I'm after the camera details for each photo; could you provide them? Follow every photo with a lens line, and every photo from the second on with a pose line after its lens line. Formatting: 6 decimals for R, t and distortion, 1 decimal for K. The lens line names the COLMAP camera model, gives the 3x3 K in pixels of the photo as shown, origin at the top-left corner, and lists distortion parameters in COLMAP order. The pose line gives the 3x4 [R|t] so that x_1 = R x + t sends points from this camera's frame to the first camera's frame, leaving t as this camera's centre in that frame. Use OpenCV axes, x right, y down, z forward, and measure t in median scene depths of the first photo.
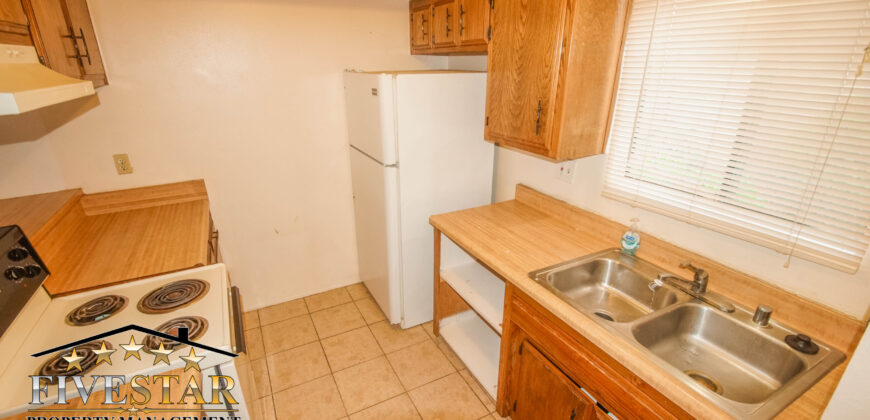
lens RADIAL K [[384.0, 0, 434.0], [0, 384.0, 218.6], [0, 0, 1]] dist [0.003121, -0.014007]
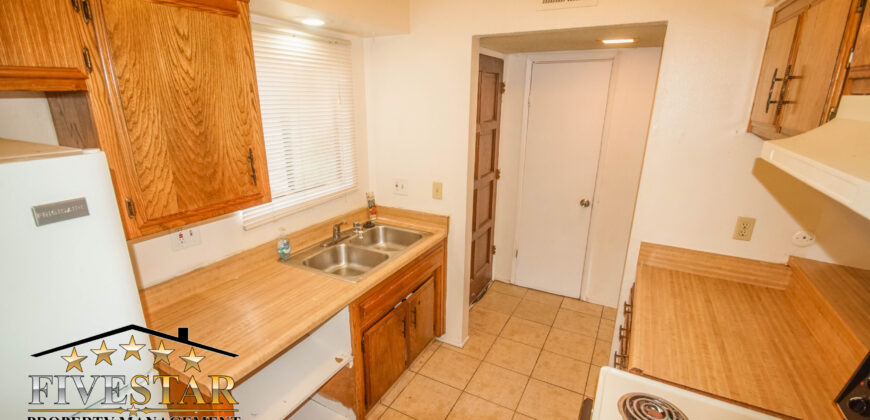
lens RADIAL K [[384.0, 0, 434.0], [0, 384.0, 218.6], [0, 0, 1]] dist [0.003121, -0.014007]
pose [[-0.568647, -0.252628, 0.782828, -0.633267], [0.296148, 0.824982, 0.481354, -0.423280], [-0.767422, 0.505553, -0.394308, 0.979950]]
